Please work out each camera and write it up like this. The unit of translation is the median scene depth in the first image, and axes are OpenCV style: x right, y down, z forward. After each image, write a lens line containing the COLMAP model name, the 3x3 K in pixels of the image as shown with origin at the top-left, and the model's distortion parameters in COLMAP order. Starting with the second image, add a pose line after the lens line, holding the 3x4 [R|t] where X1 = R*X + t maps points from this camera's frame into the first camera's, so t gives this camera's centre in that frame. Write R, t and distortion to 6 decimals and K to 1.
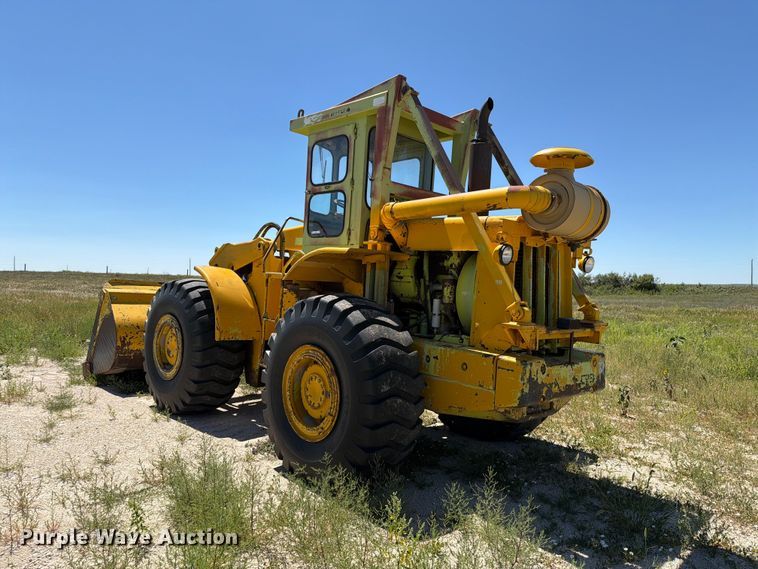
lens RADIAL K [[535.6, 0, 379.0], [0, 535.6, 284.5], [0, 0, 1]] dist [0.064830, -0.075839]
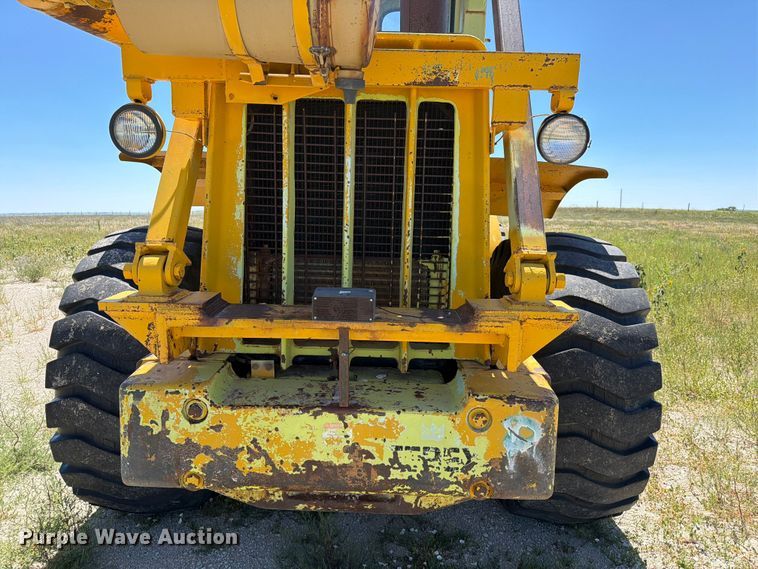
lens RADIAL K [[535.6, 0, 379.0], [0, 535.6, 284.5], [0, 0, 1]] dist [0.064830, -0.075839]
pose [[0.715397, 0.074170, -0.694770, 0.668395], [0.009699, 0.993200, 0.116016, 0.016864], [0.698650, -0.089736, 0.709813, 0.805300]]
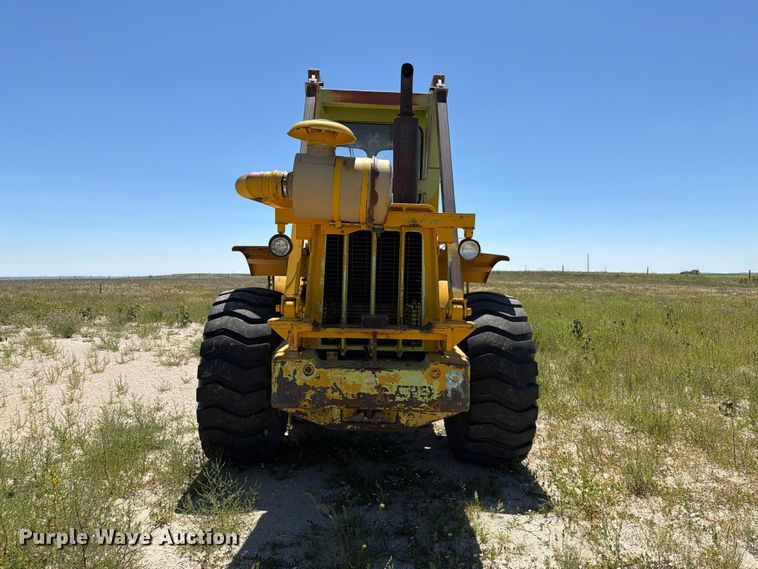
lens RADIAL K [[535.6, 0, 379.0], [0, 535.6, 284.5], [0, 0, 1]] dist [0.064830, -0.075839]
pose [[0.745034, -0.008796, -0.666969, 0.980414], [0.012067, 0.999927, 0.000293, 0.014521], [0.666918, -0.008266, 0.745085, 0.403810]]
